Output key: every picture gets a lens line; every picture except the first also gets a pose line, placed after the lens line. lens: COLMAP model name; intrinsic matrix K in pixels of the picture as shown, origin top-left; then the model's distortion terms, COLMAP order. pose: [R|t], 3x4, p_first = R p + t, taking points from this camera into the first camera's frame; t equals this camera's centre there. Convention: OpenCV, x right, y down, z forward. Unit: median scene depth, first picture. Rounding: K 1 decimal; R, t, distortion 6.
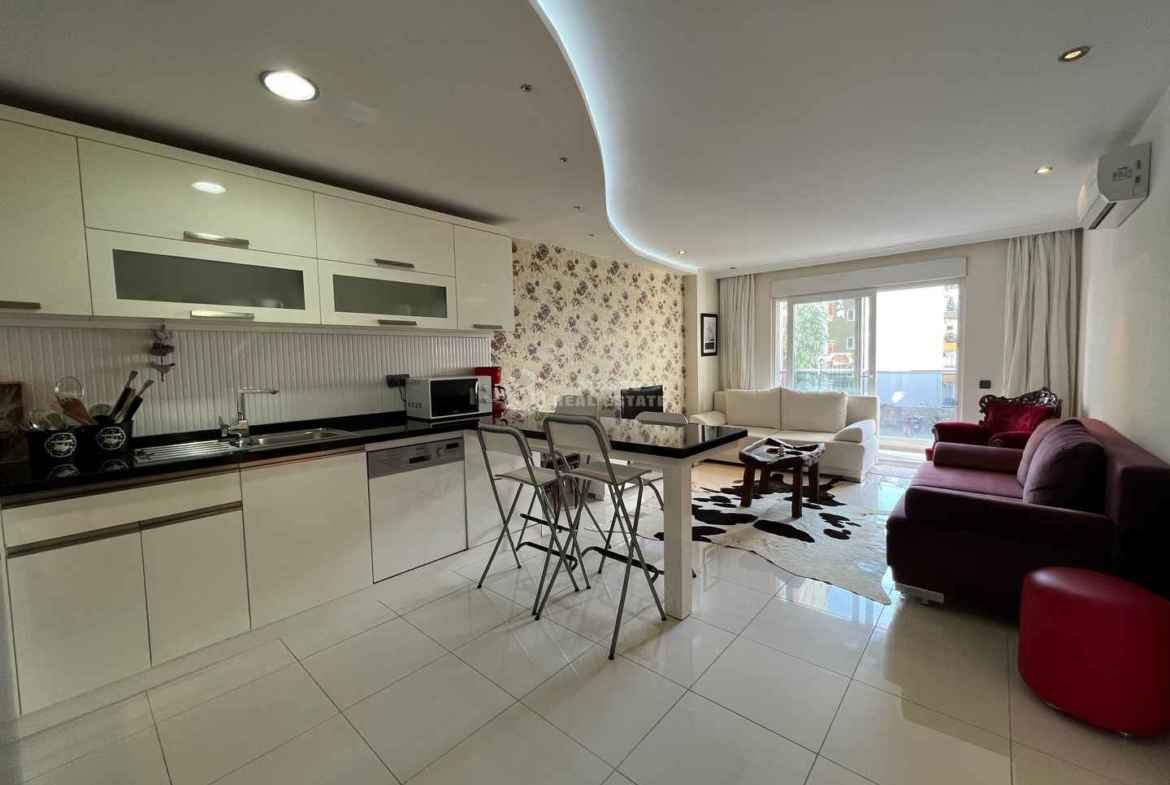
lens RADIAL K [[465.3, 0, 585.5], [0, 465.3, 389.6], [0, 0, 1]] dist [0.000746, 0.000259]
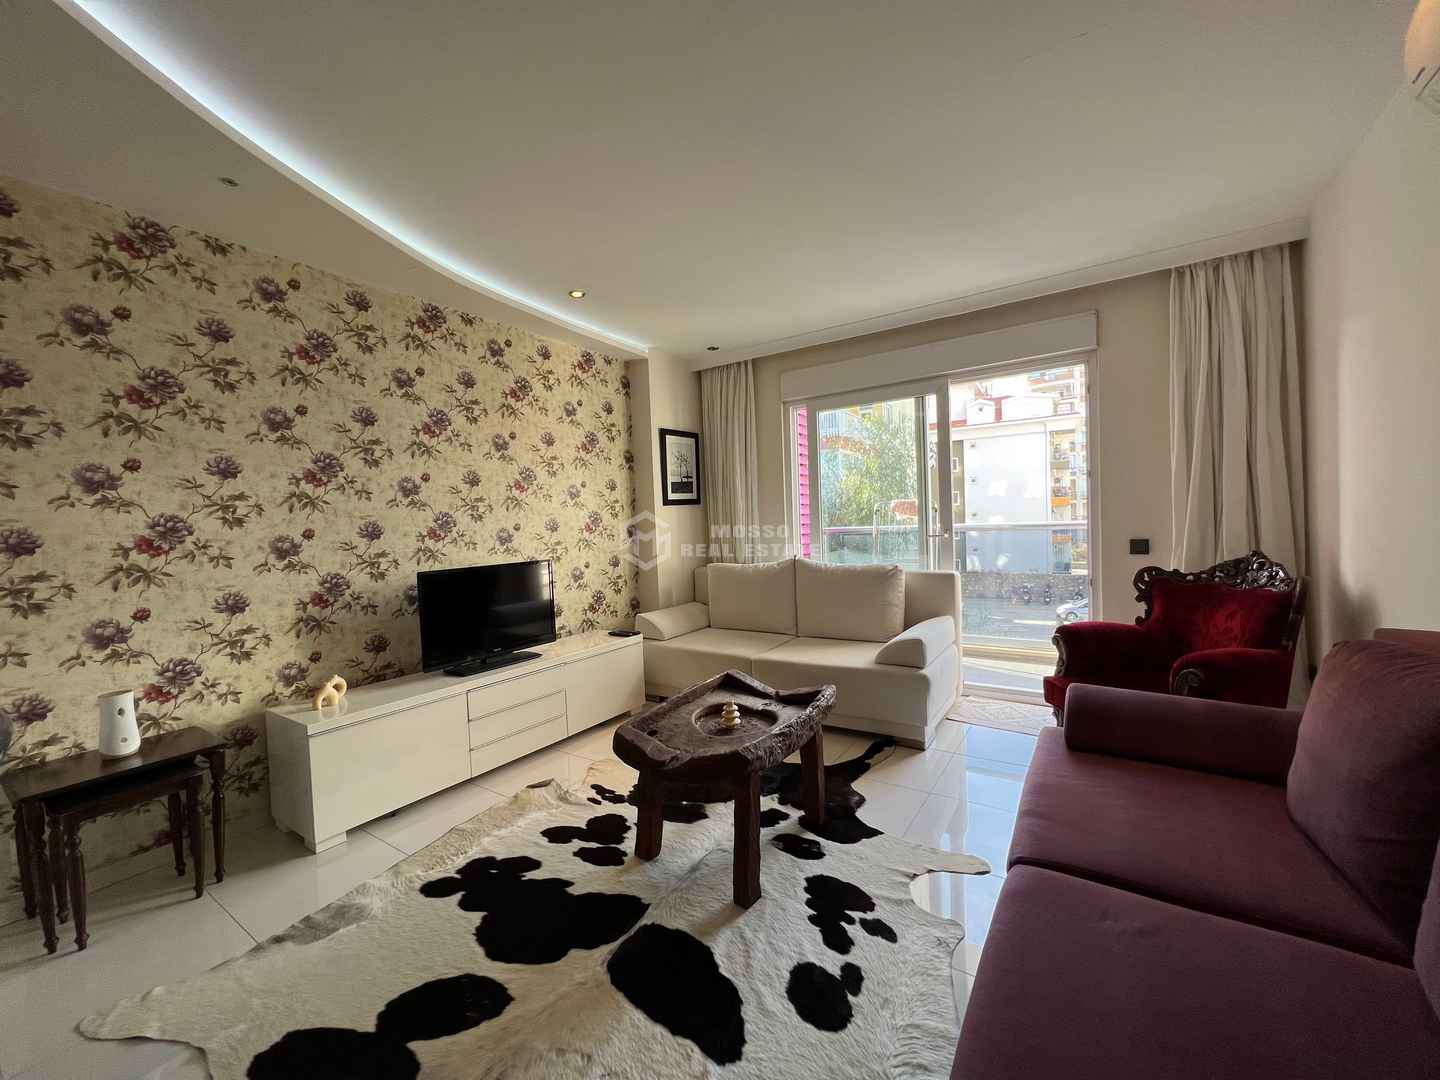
lens RADIAL K [[574.2, 0, 718.9], [0, 574.2, 537.1], [0, 0, 1]] dist [-0.000518, 0.000355]
pose [[0.991387, -0.017389, 0.129802, 0.296019], [0.022448, 0.999040, -0.037615, -0.008080], [-0.129023, 0.040205, 0.990826, 0.411264]]
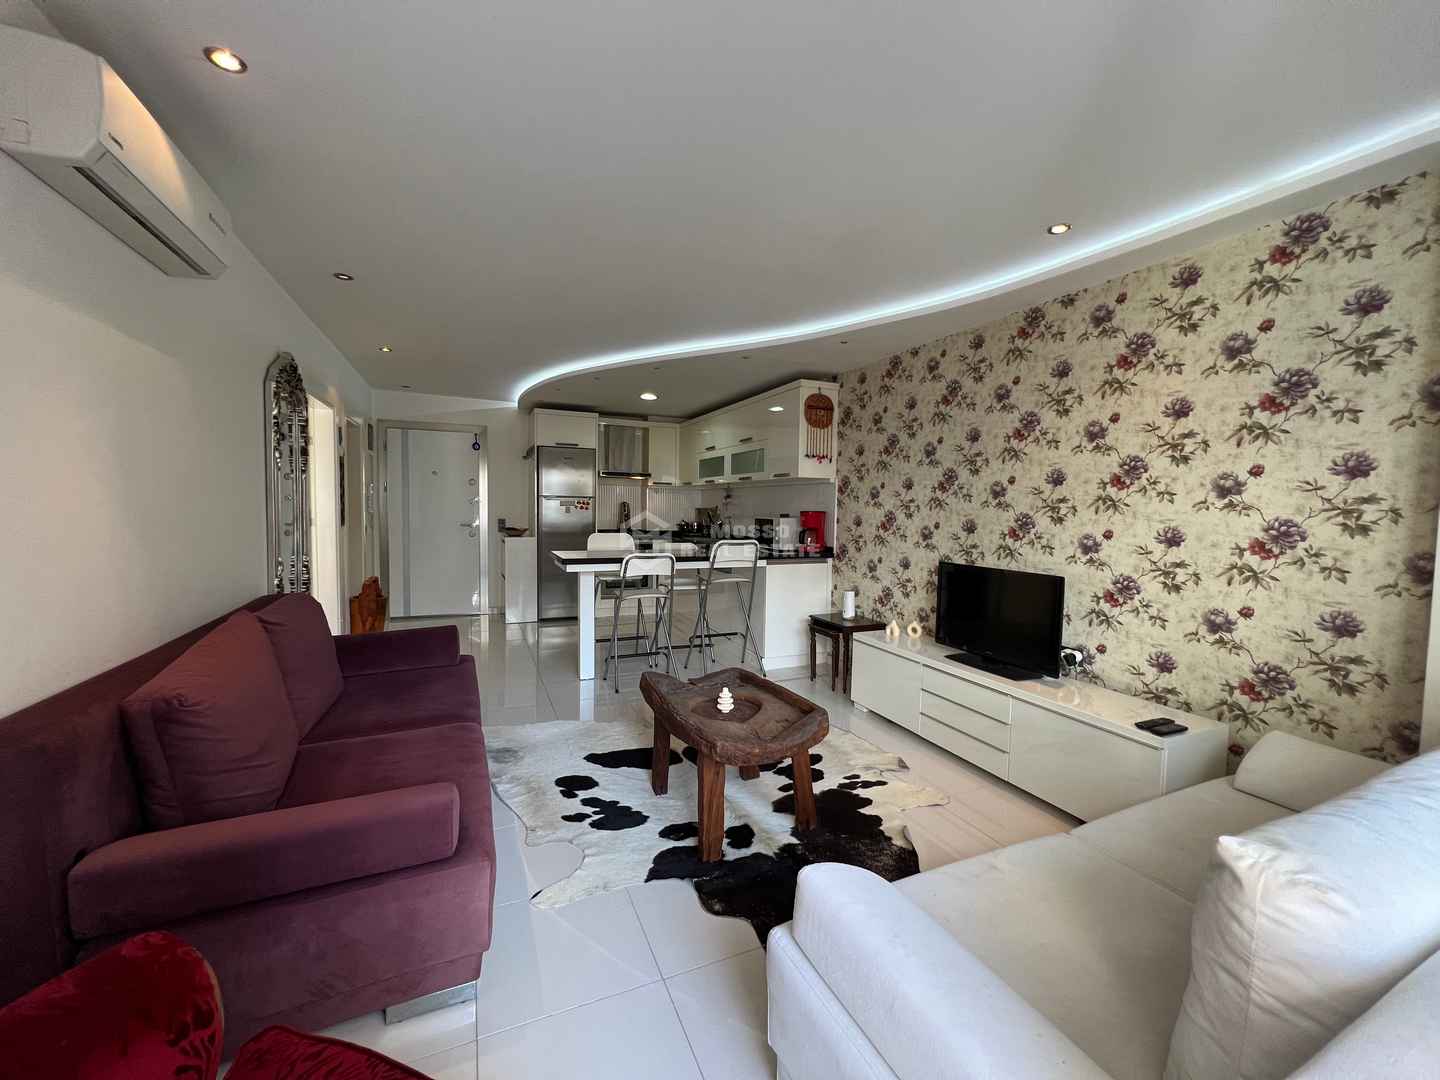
lens RADIAL K [[503.8, 0, 653.8], [0, 503.8, 536.7], [0, 0, 1]] dist [0.000053, 0.000055]
pose [[-0.454372, 0.039328, -0.889943, 0.756860], [-0.095879, 0.991062, 0.092749, -0.052259], [0.885637, 0.127470, -0.446540, 0.957692]]
